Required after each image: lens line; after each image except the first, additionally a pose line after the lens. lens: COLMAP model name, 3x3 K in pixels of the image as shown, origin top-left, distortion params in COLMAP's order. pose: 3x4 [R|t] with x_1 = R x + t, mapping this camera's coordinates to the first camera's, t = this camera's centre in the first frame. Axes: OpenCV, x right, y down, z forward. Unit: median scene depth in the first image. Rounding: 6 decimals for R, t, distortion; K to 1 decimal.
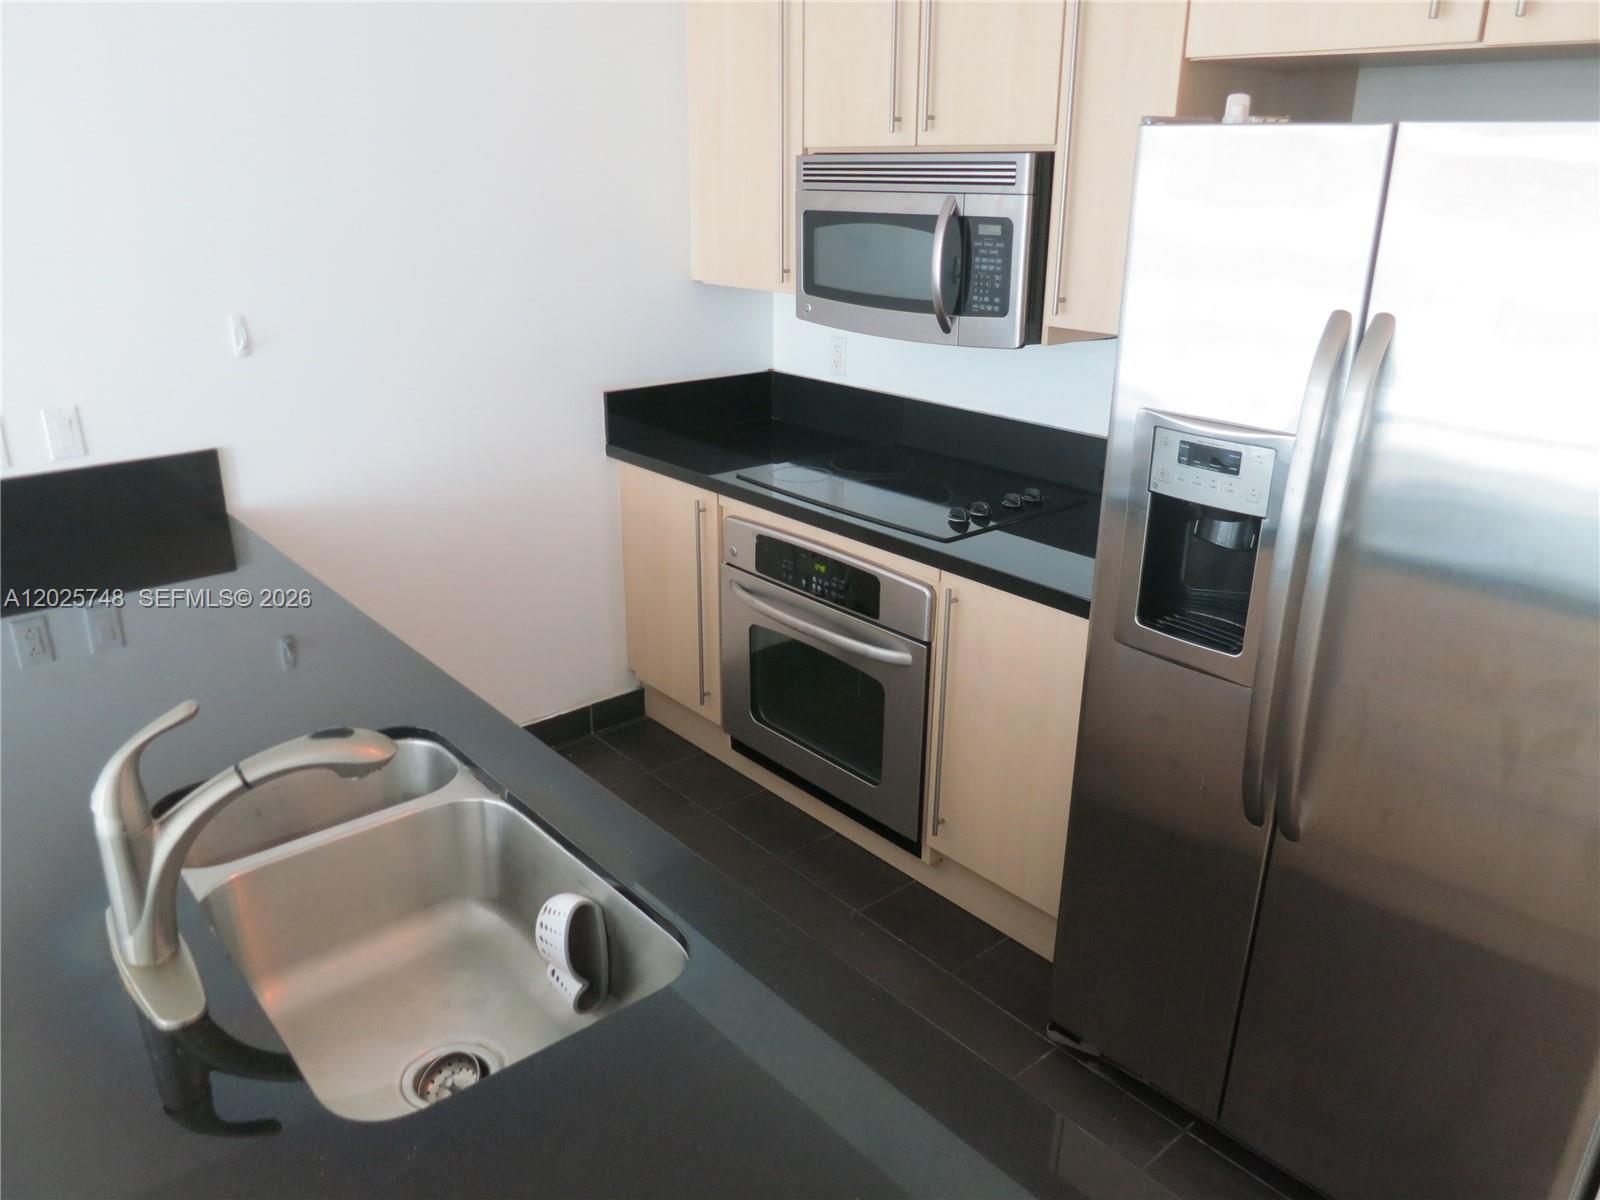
lens RADIAL K [[1156.1, 0, 793.4], [0, 1156.1, 599.3], [0, 0, 1]] dist [-0.048087, 0.004229]
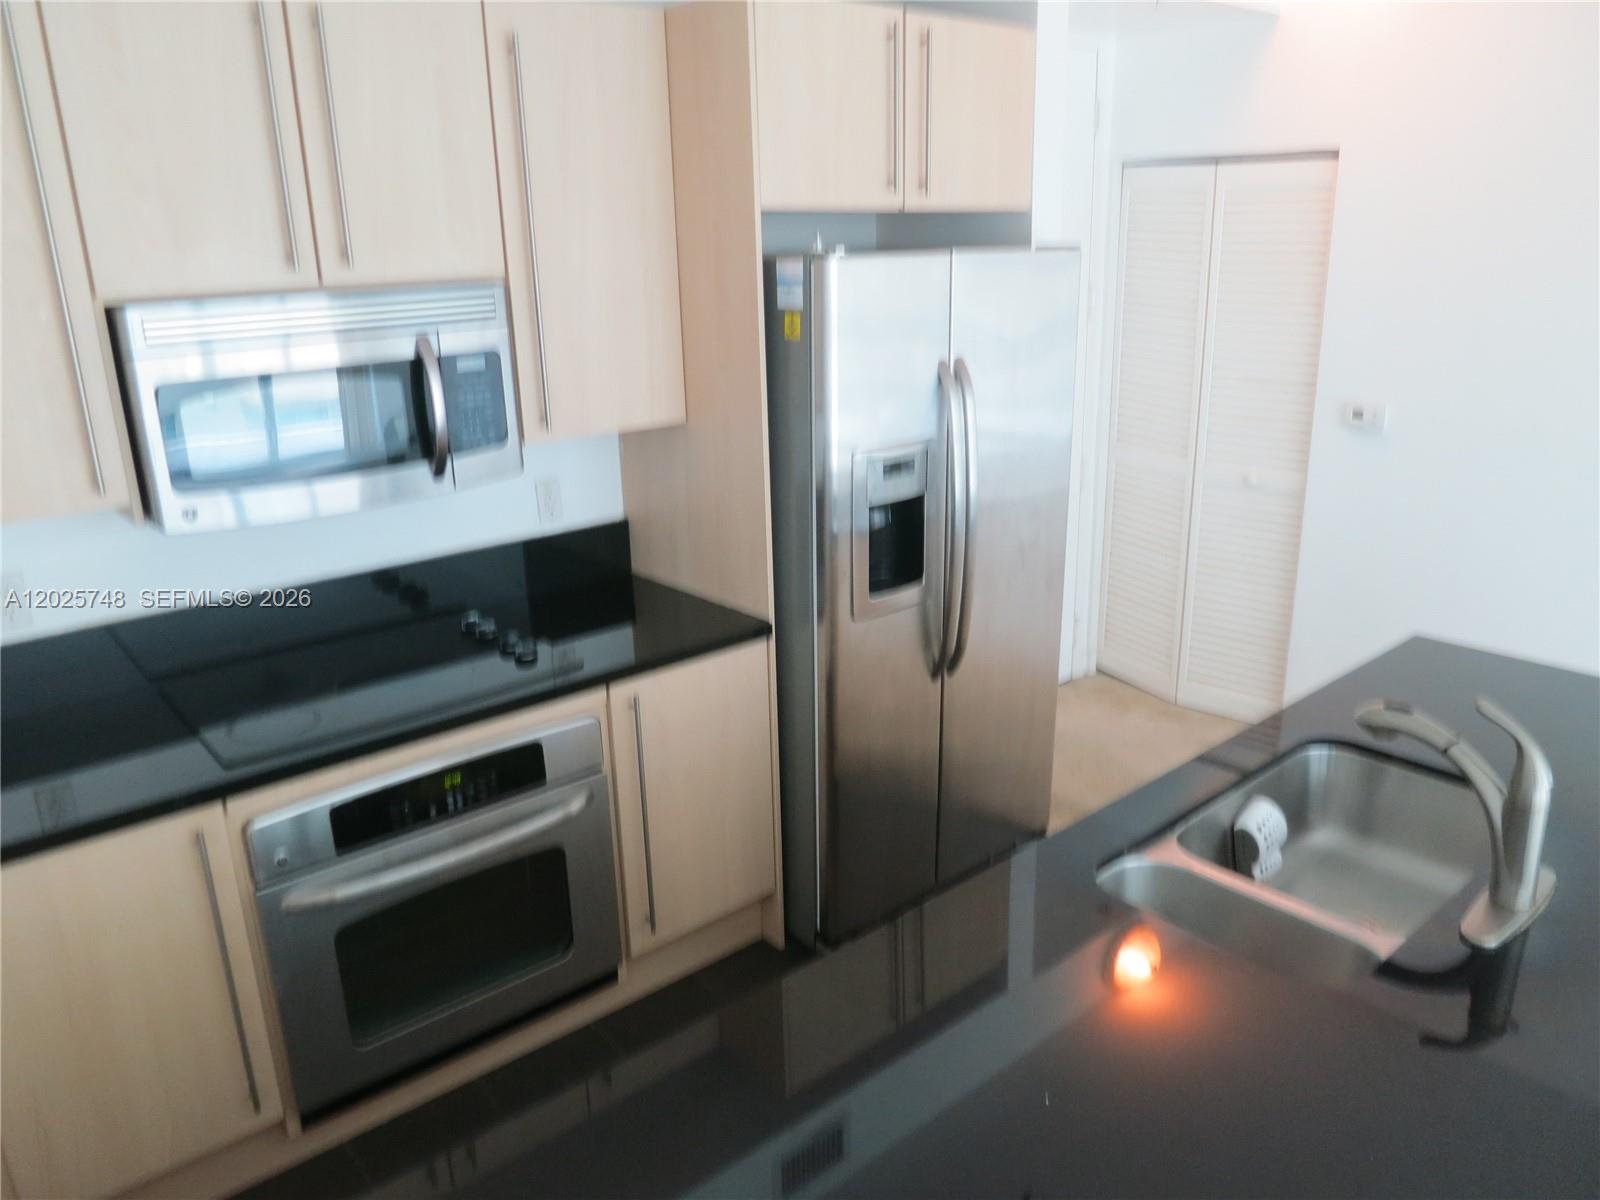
lens RADIAL K [[1109.3, 0, 760.6], [0, 1109.3, 570.6], [0, 0, 1]] dist [-0.043984, 0.000675]
pose [[0.042806, -0.289923, 0.956092, -0.740160], [0.378433, 0.890368, 0.253050, -0.302127], [-0.924639, 0.350984, 0.147829, 0.680516]]
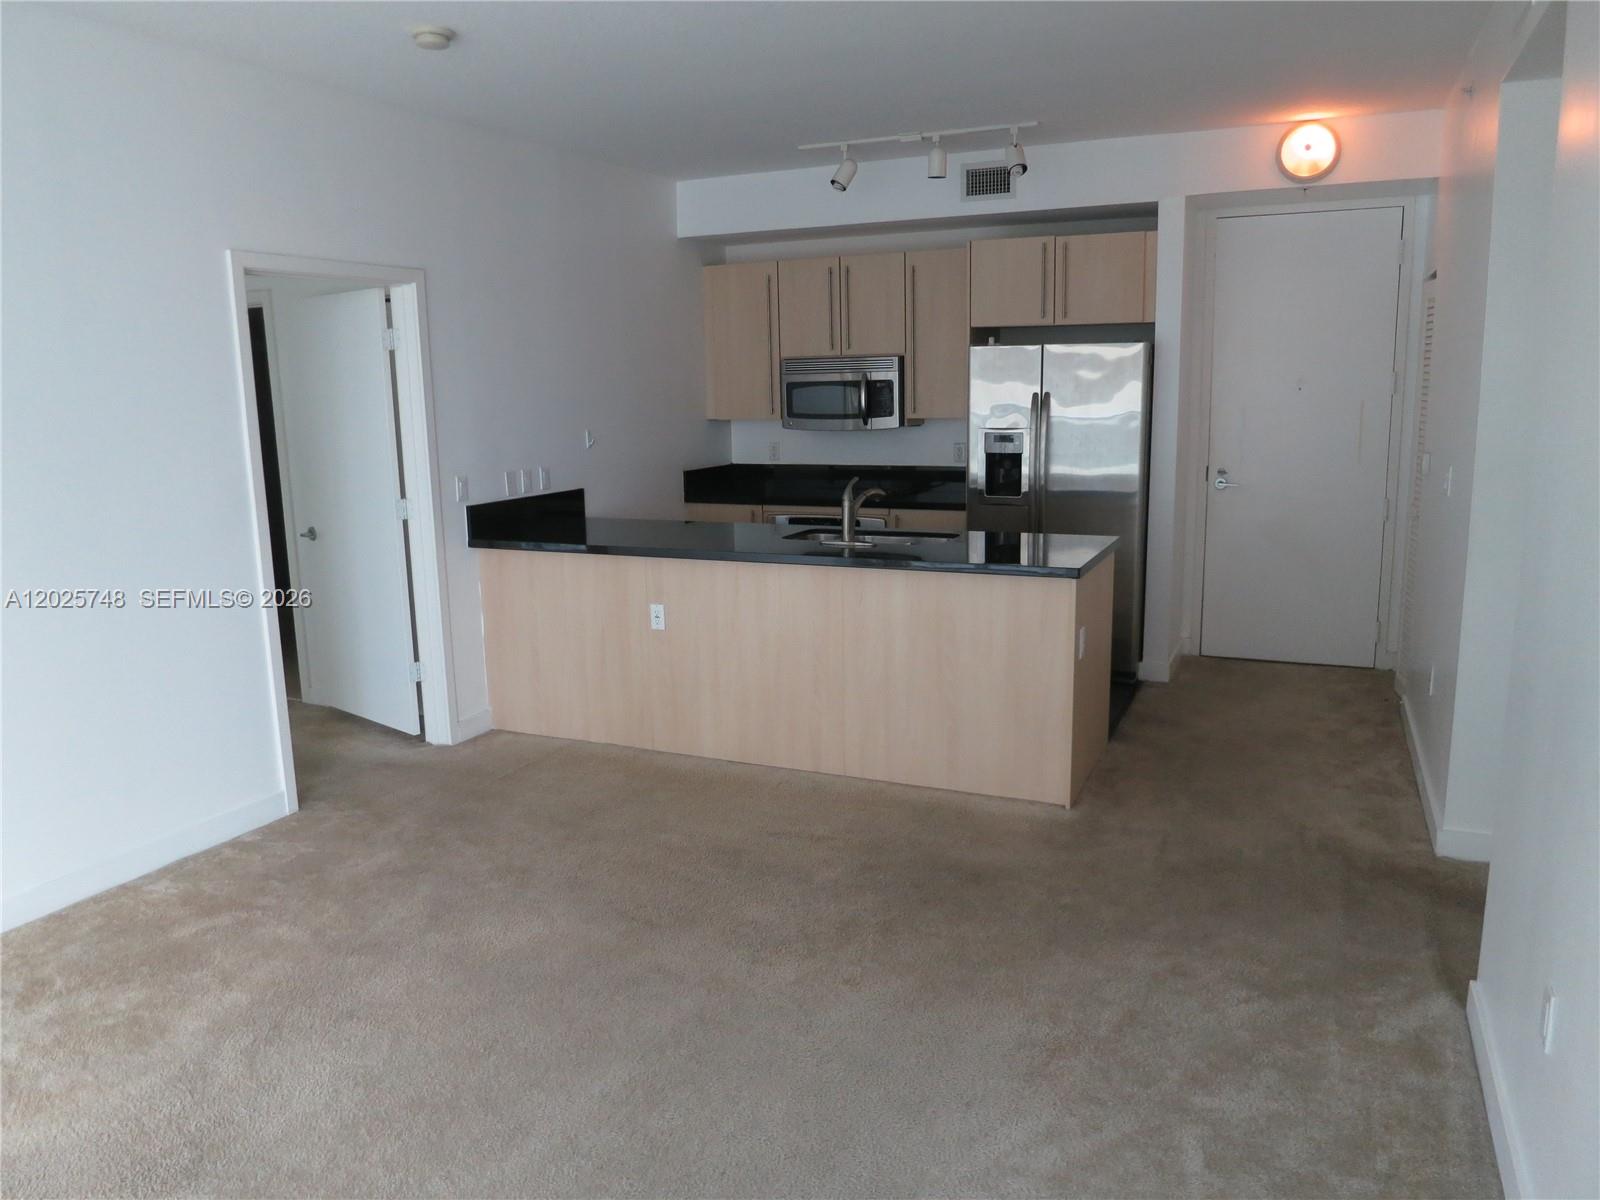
lens RADIAL K [[1156.1, 0, 793.4], [0, 1156.1, 599.3], [0, 0, 1]] dist [-0.048087, 0.004229]
pose [[0.906687, -0.100459, 0.409667, -1.126214], [0.170307, 0.975728, -0.137660, 0.480615], [-0.385895, 0.194584, 0.901788, -1.195026]]
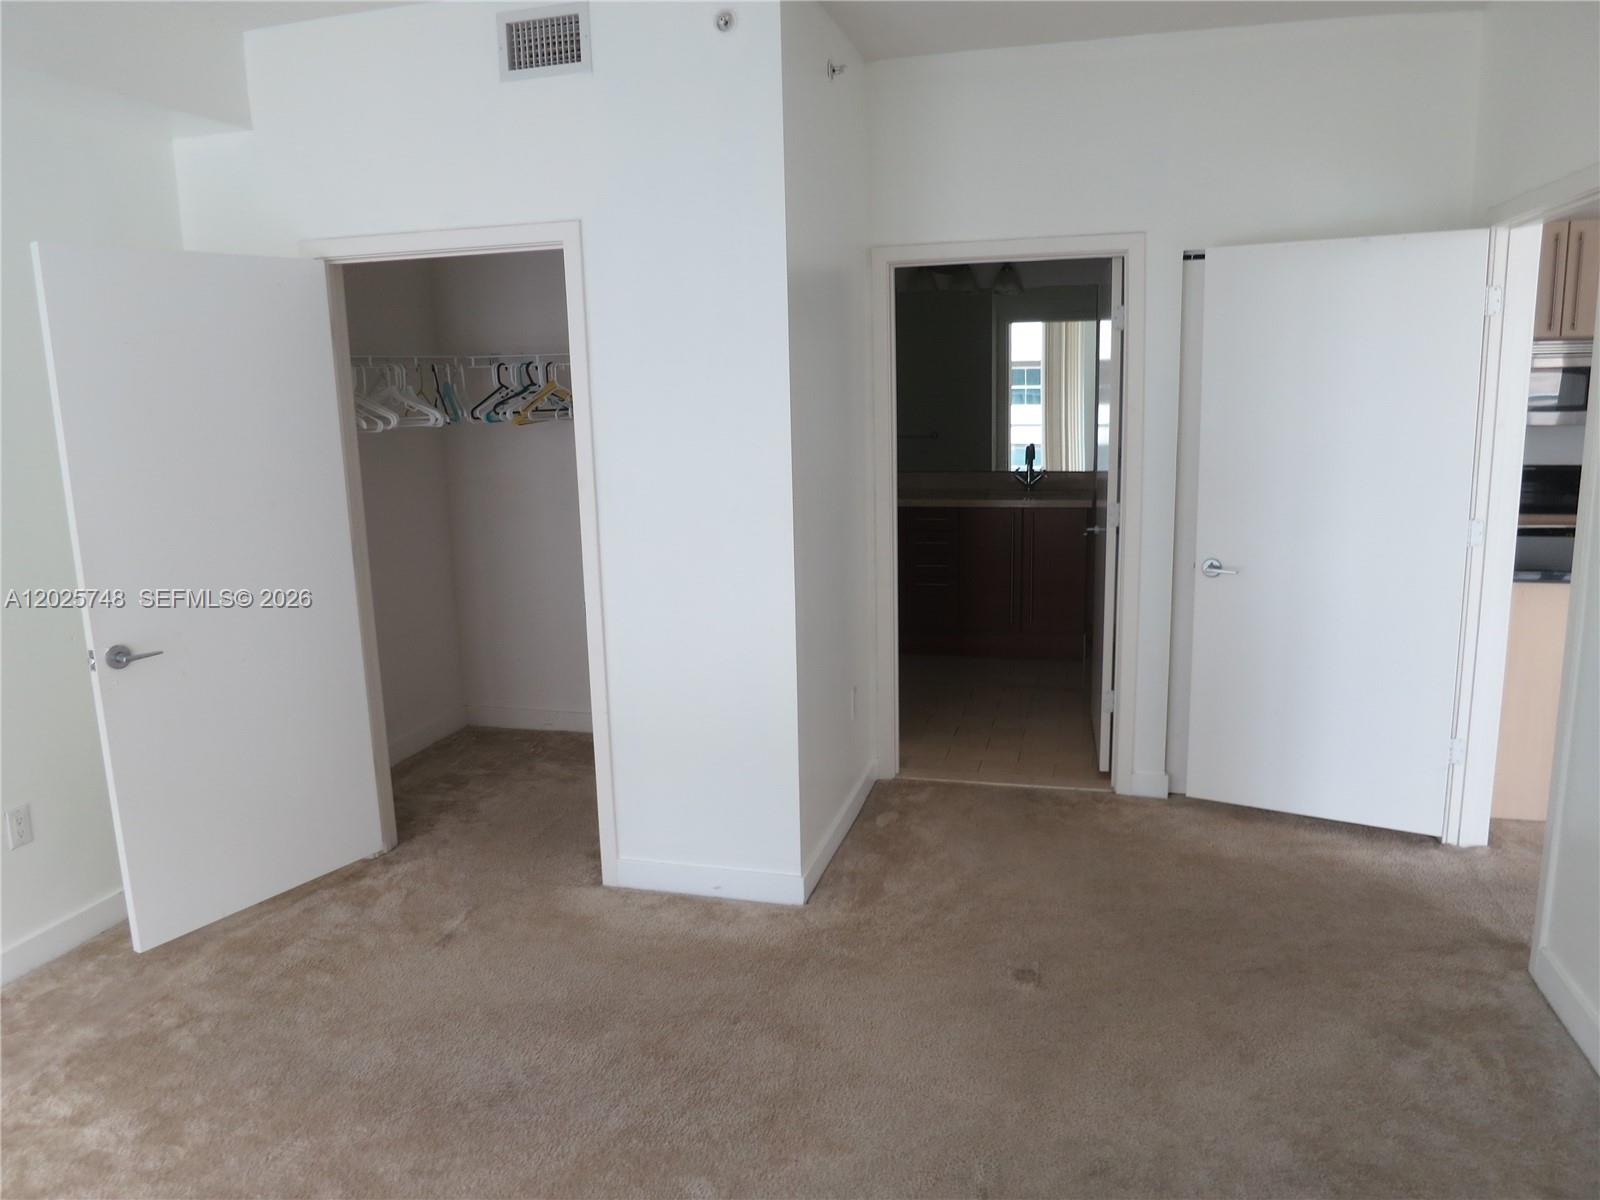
lens RADIAL K [[1156.1, 0, 793.4], [0, 1156.1, 599.3], [0, 0, 1]] dist [-0.048087, 0.004229]
pose [[0.827137, -0.134746, 0.545609, -2.412094], [0.226653, 0.968359, -0.104453, -0.022118], [-0.514270, 0.210060, 0.831505, 0.080388]]
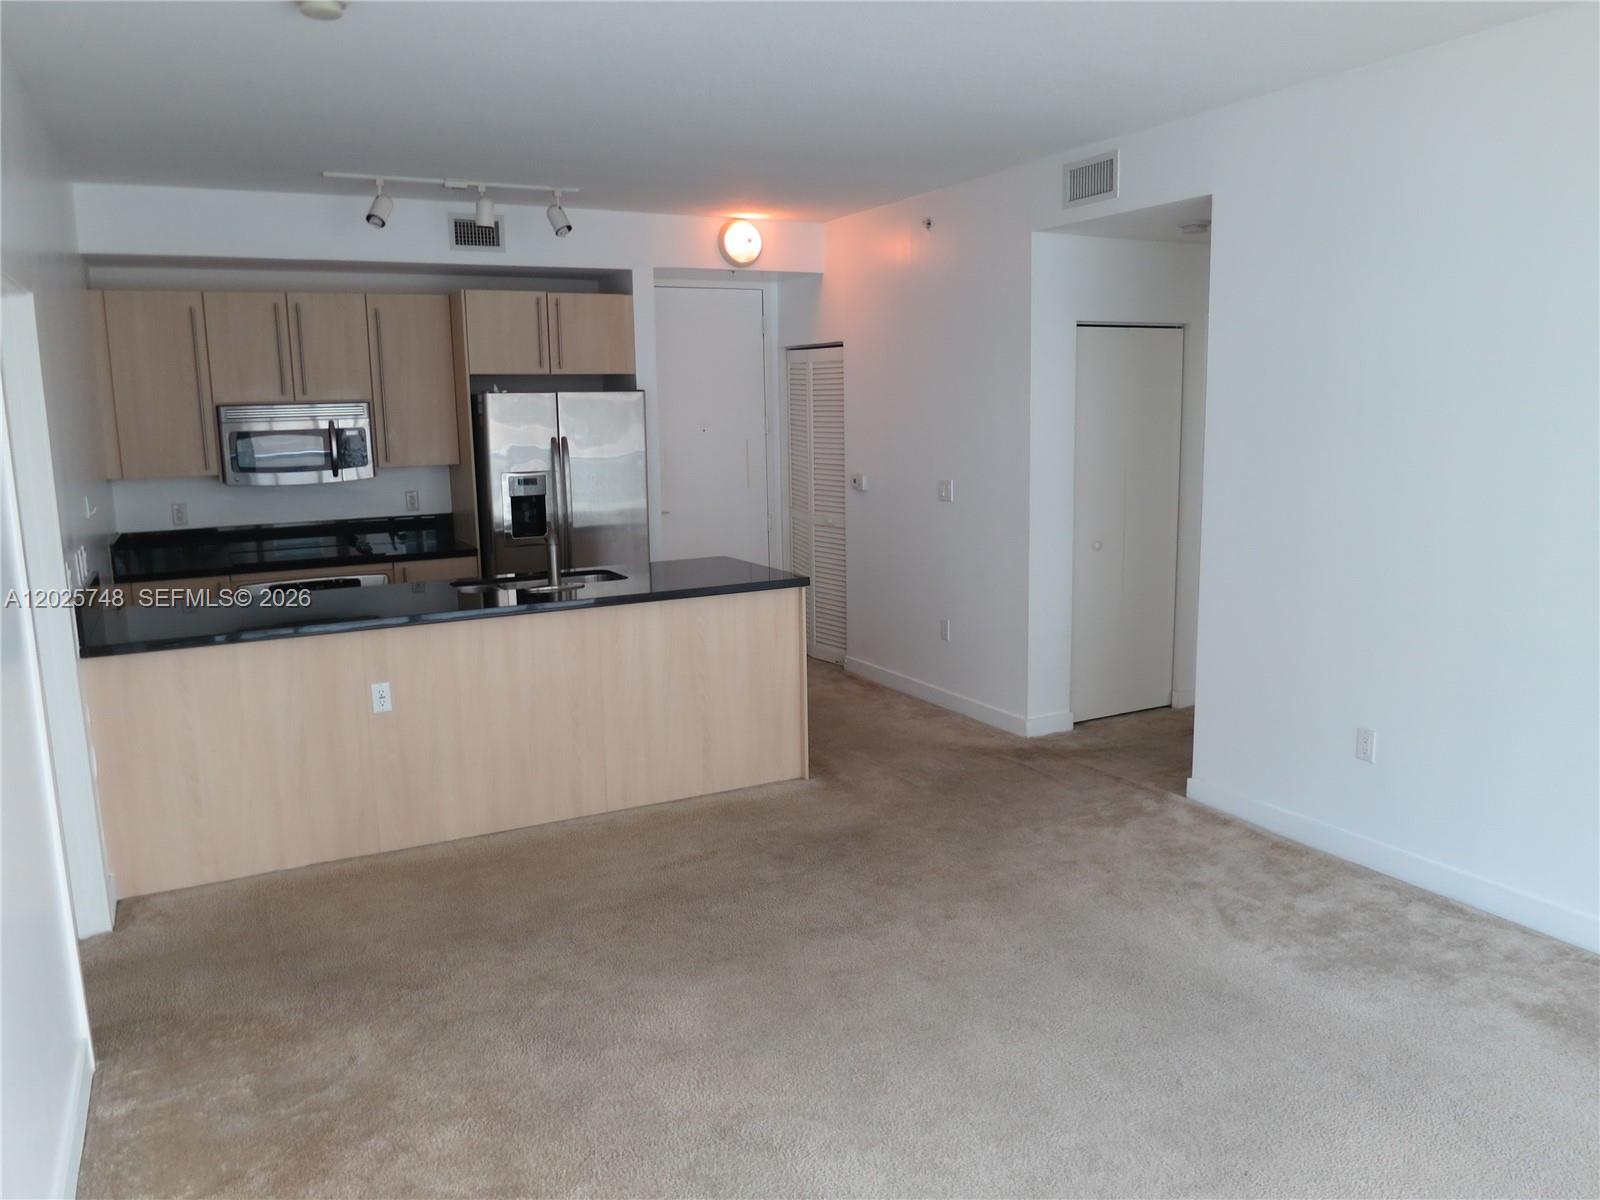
lens RADIAL K [[1156.1, 0, 793.4], [0, 1156.1, 599.3], [0, 0, 1]] dist [-0.048087, 0.004229]
pose [[0.221232, -0.168154, 0.960615, -1.999287], [0.360606, 0.929313, 0.079627, 0.153438], [-0.906101, 0.328788, 0.266231, -0.390402]]
